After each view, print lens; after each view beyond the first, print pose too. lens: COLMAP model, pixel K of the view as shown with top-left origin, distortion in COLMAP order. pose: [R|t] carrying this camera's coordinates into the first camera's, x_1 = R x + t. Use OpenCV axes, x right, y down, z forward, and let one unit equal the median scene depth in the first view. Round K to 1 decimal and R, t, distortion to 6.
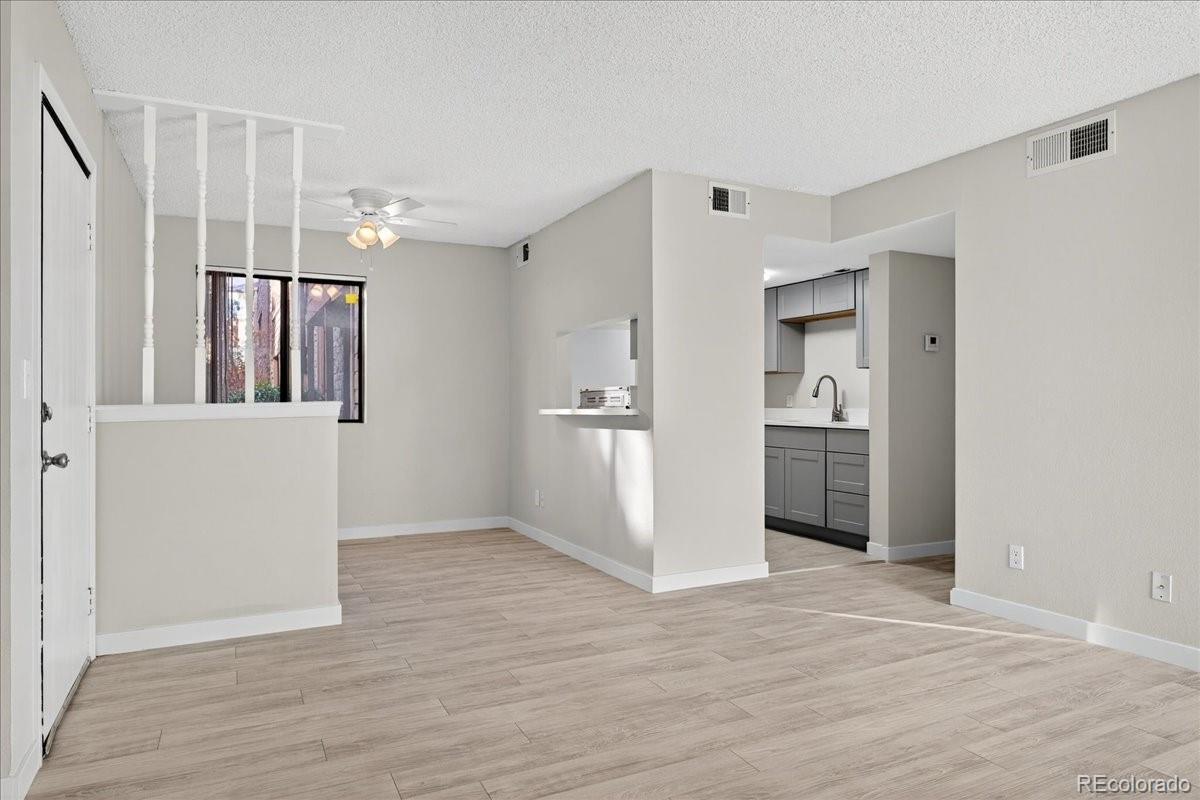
lens RADIAL K [[734.5, 0, 599.3], [0, 734.5, 398.2], [0, 0, 1]] dist [0.003073, -0.005834]
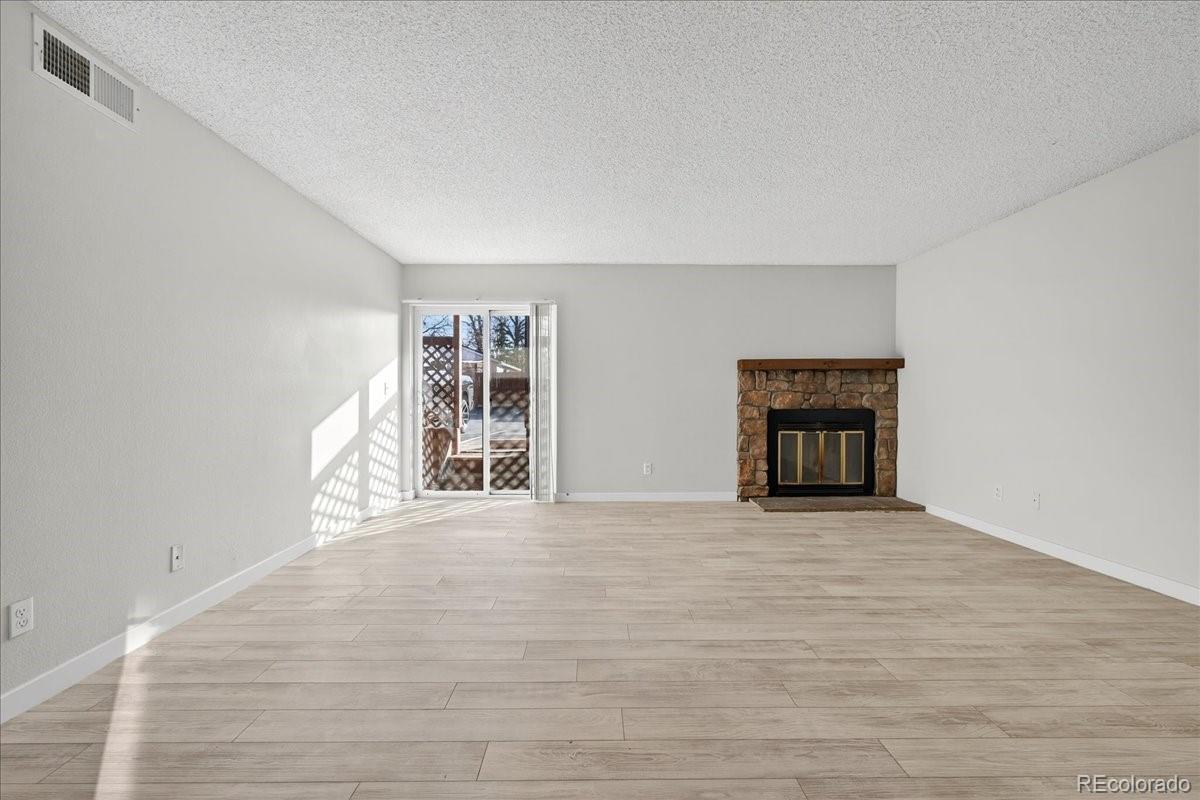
lens RADIAL K [[493.5, 0, 592.9], [0, 493.5, 402.6], [0, 0, 1]] dist [0.001929, -0.000021]
pose [[-0.897251, -0.004332, 0.441500, -0.109606], [-0.001068, 0.999970, 0.007641, 0.012957], [-0.441520, 0.006384, -0.897229, 1.183822]]
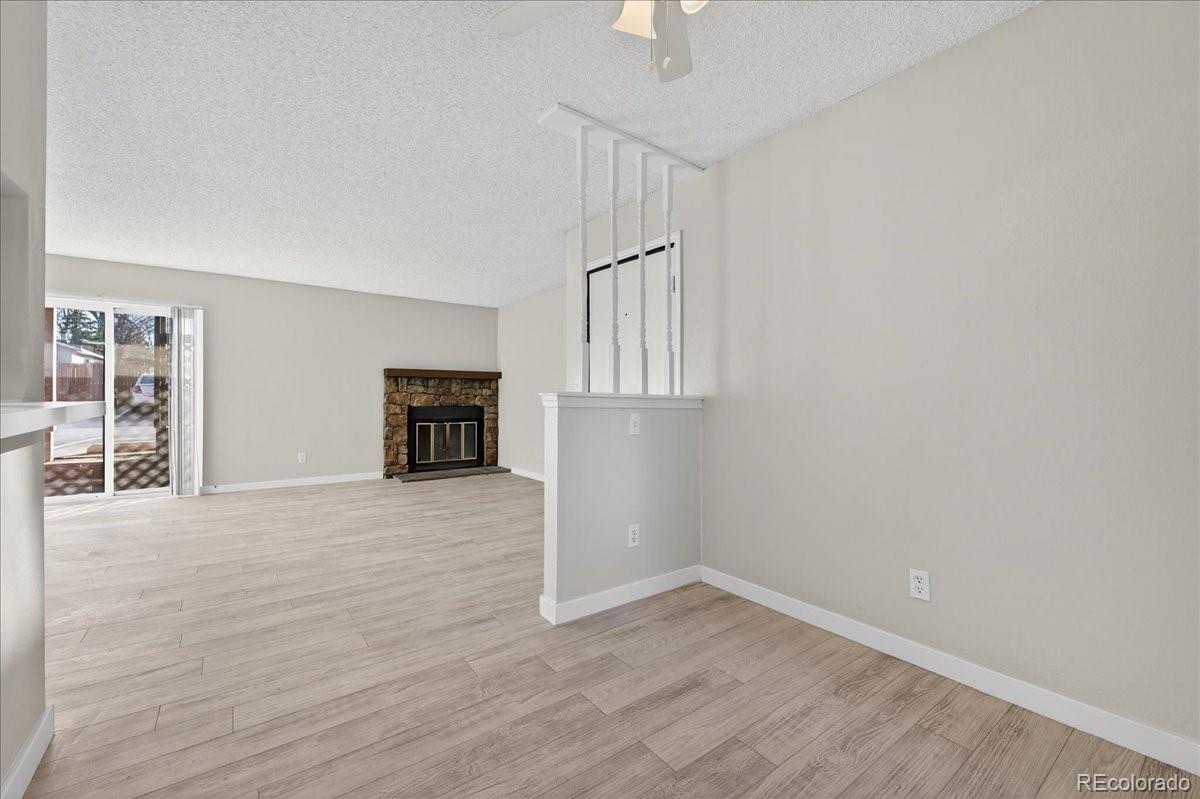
lens RADIAL K [[493.5, 0, 598.6], [0, 493.5, 401.8], [0, 0, 1]] dist [0.001929, -0.000021]
pose [[-0.983413, -0.004616, -0.181319, -0.300728], [-0.004993, 0.999986, 0.001622, 0.016342], [0.181309, 0.002500, -0.983423, 1.649294]]
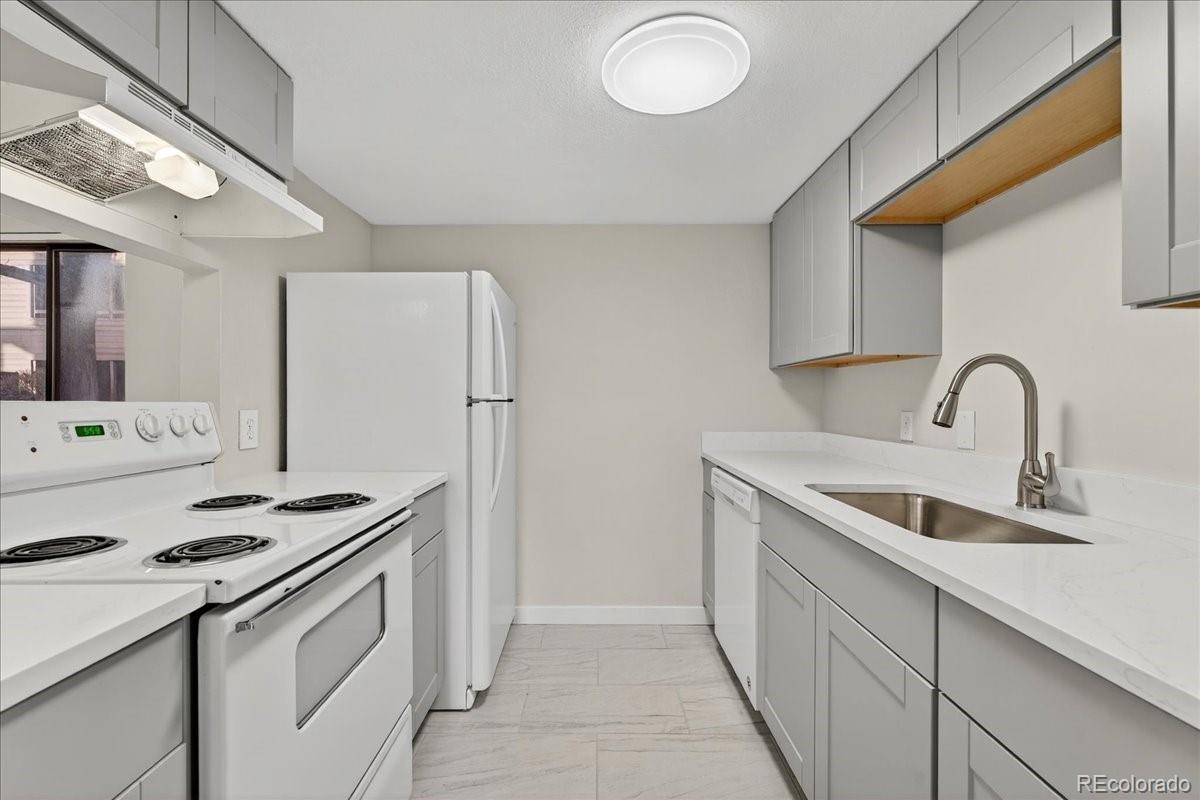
lens RADIAL K [[512.6, 0, 596.6], [0, 512.6, 402.2], [0, 0, 1]] dist [-0.002817, -0.000347]
pose [[0.893260, 0.002280, -0.449535, 0.441391], [0.000330, 0.999984, 0.005726, -0.021387], [0.449541, -0.005263, 0.893244, 1.260944]]
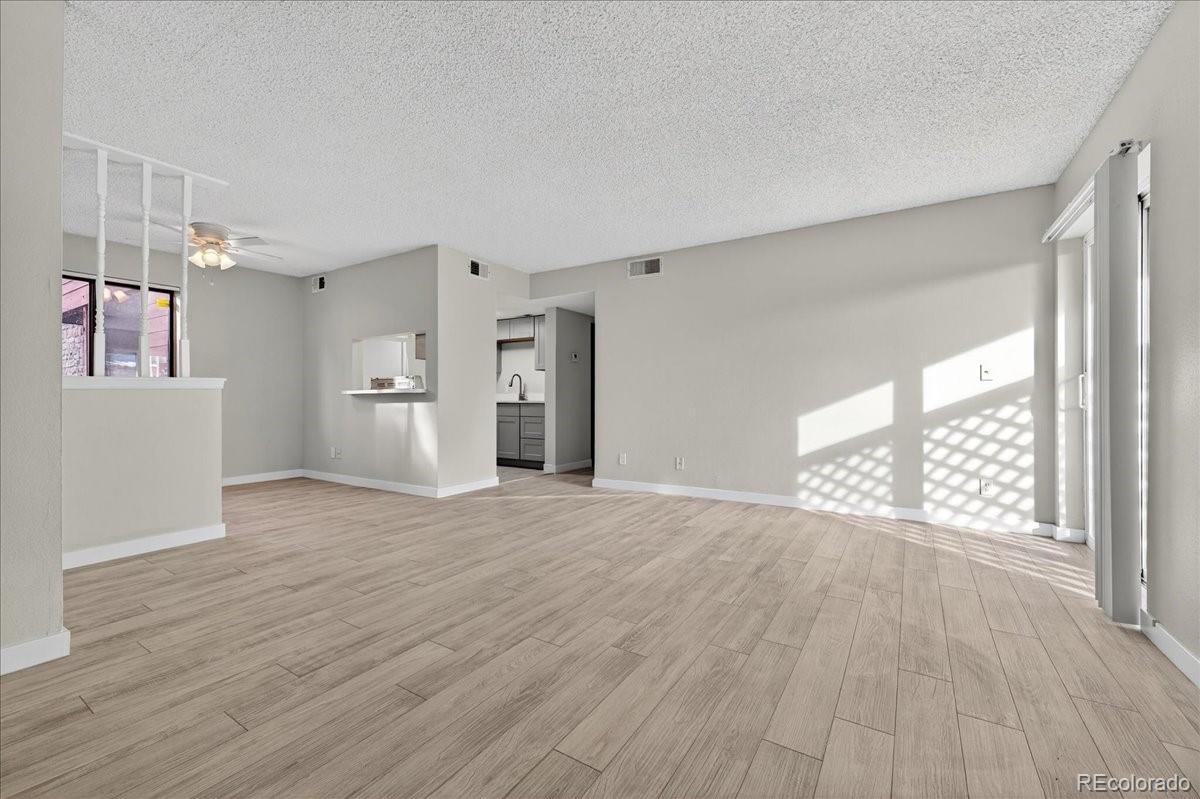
lens RADIAL K [[493.5, 0, 596.3], [0, 493.5, 395.2], [0, 0, 1]] dist [0.001929, -0.000021]
pose [[0.856600, 0.003096, 0.515972, -0.226549], [-0.001935, 0.999994, -0.002787, 0.037222], [-0.515978, 0.001389, 0.856601, -0.171599]]
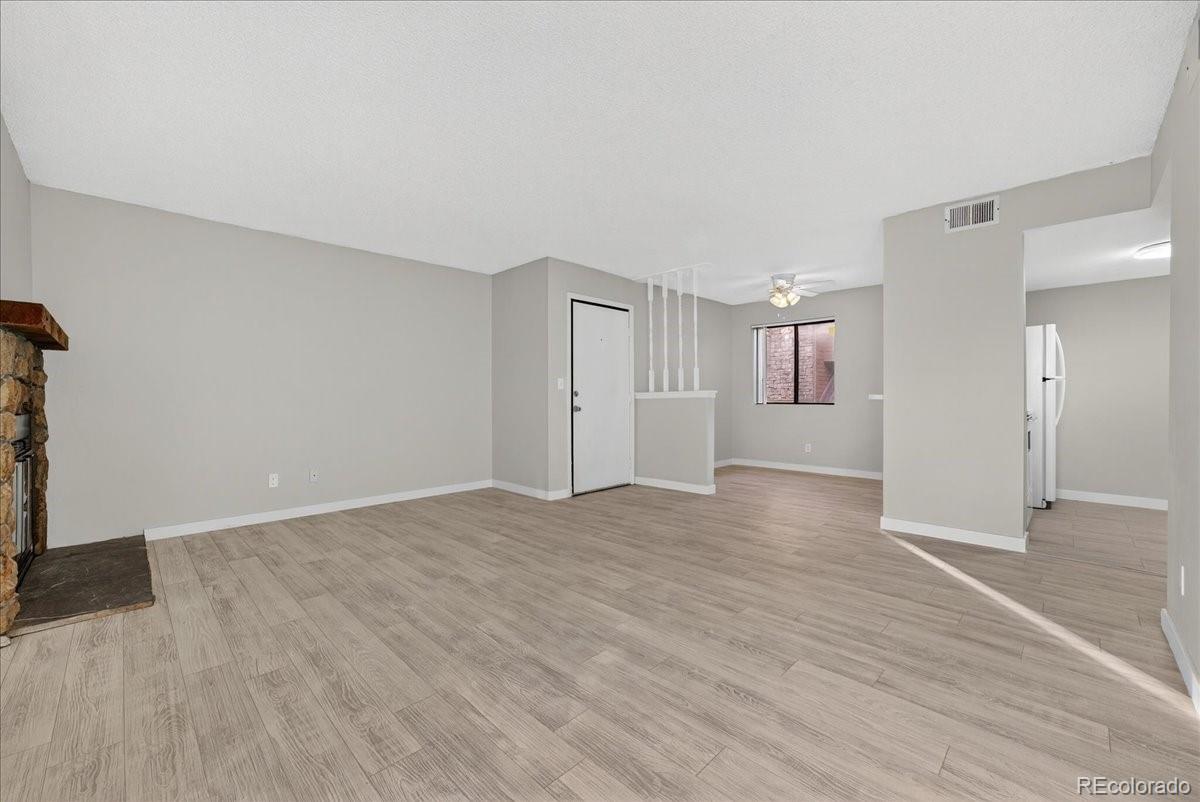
lens RADIAL K [[487.2, 0, 589.8], [0, 487.2, 397.3], [0, 0, 1]] dist [-0.016004, 0.002910]
pose [[0.311014, 0.003024, -0.950401, 0.869453], [0.004052, 0.999982, 0.004508, 0.015458], [0.950397, -0.005253, 0.310996, 0.231346]]
